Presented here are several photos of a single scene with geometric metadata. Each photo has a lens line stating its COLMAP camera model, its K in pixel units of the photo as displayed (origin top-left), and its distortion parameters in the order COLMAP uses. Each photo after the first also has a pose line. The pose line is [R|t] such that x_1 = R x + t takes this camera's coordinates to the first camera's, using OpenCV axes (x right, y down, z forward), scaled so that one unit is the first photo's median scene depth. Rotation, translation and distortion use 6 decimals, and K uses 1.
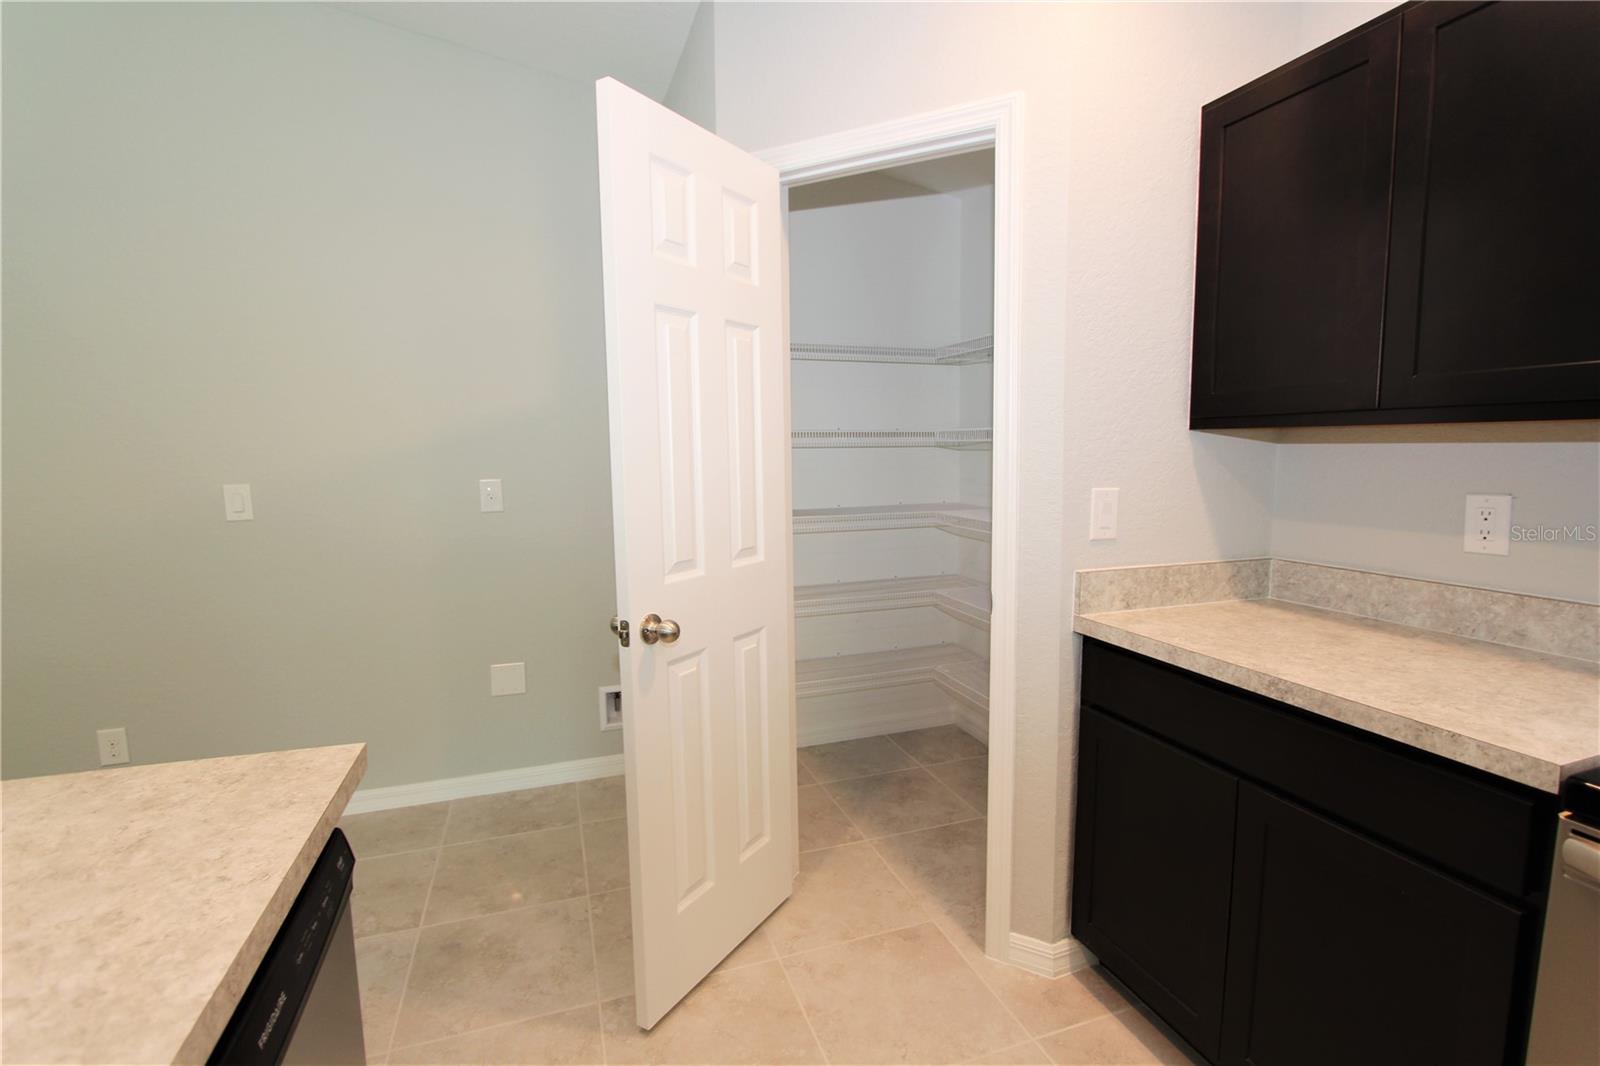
lens RADIAL K [[761.2, 0, 807.5], [0, 761.2, 529.9], [0, 0, 1]] dist [0.001011, 0.000044]
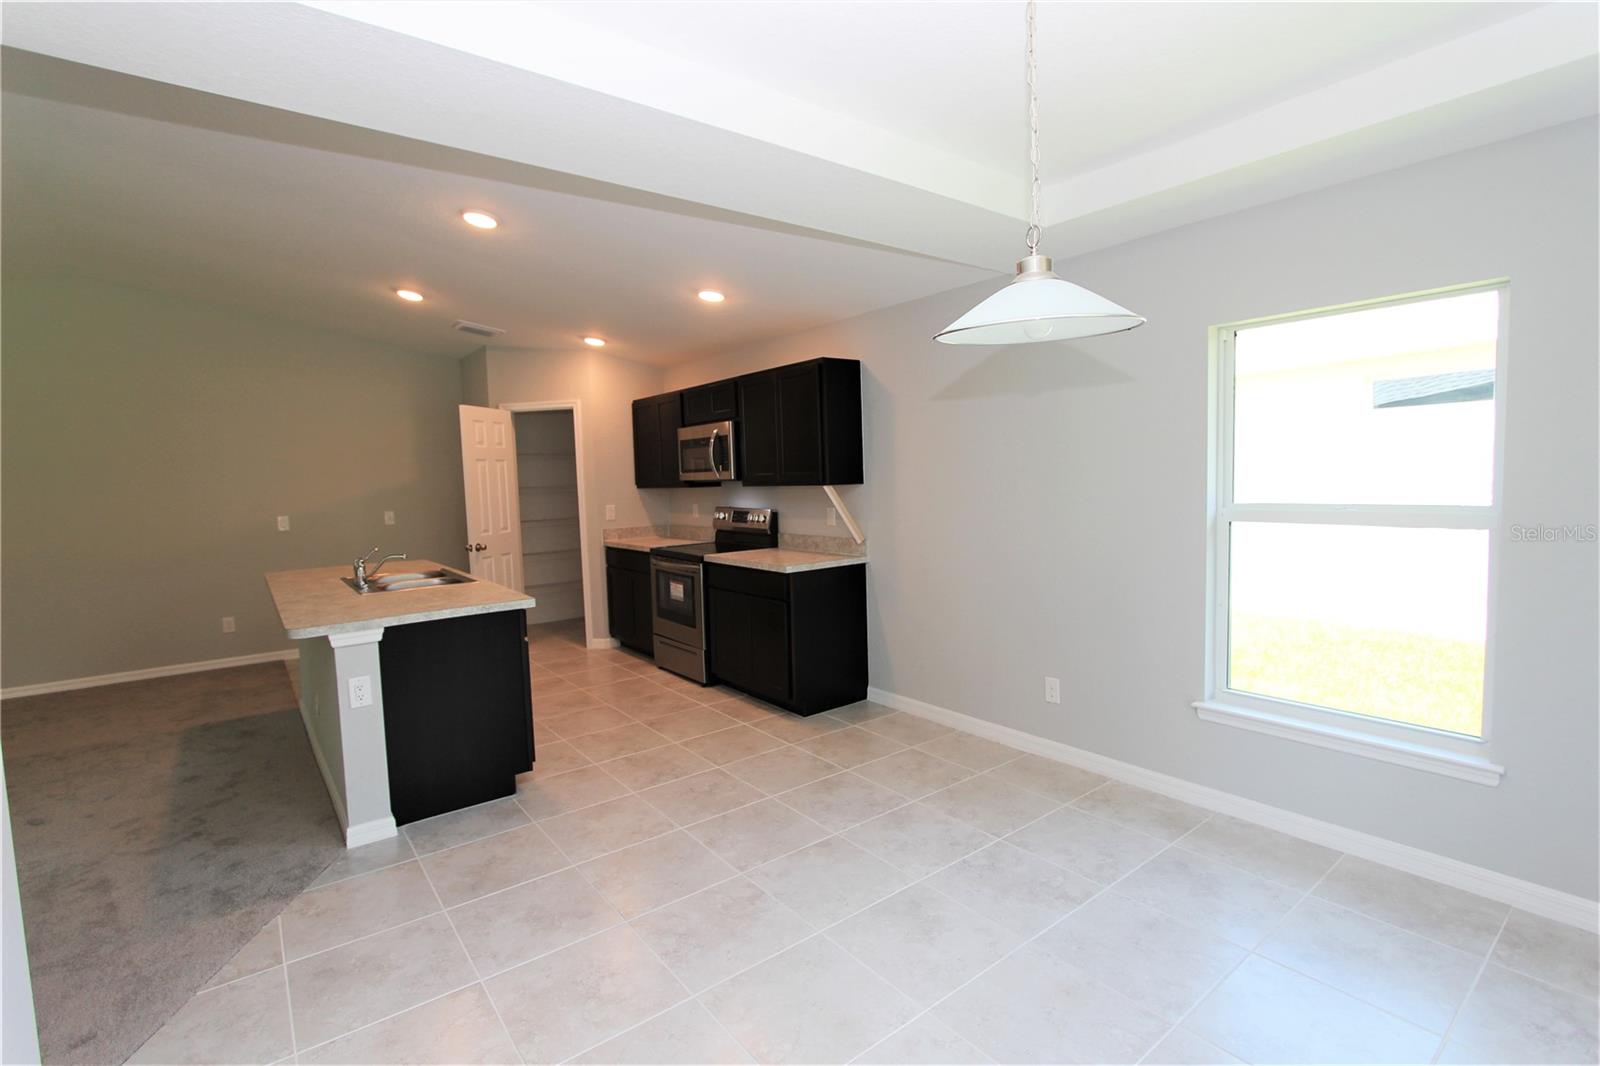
lens RADIAL K [[761.2, 0, 807.5], [0, 761.2, 529.9], [0, 0, 1]] dist [0.001011, 0.000044]
pose [[0.948251, -0.039967, 0.314997, 0.132999], [0.055119, 0.997705, -0.039339, 0.252675], [-0.312702, 0.054665, 0.948277, -2.698624]]
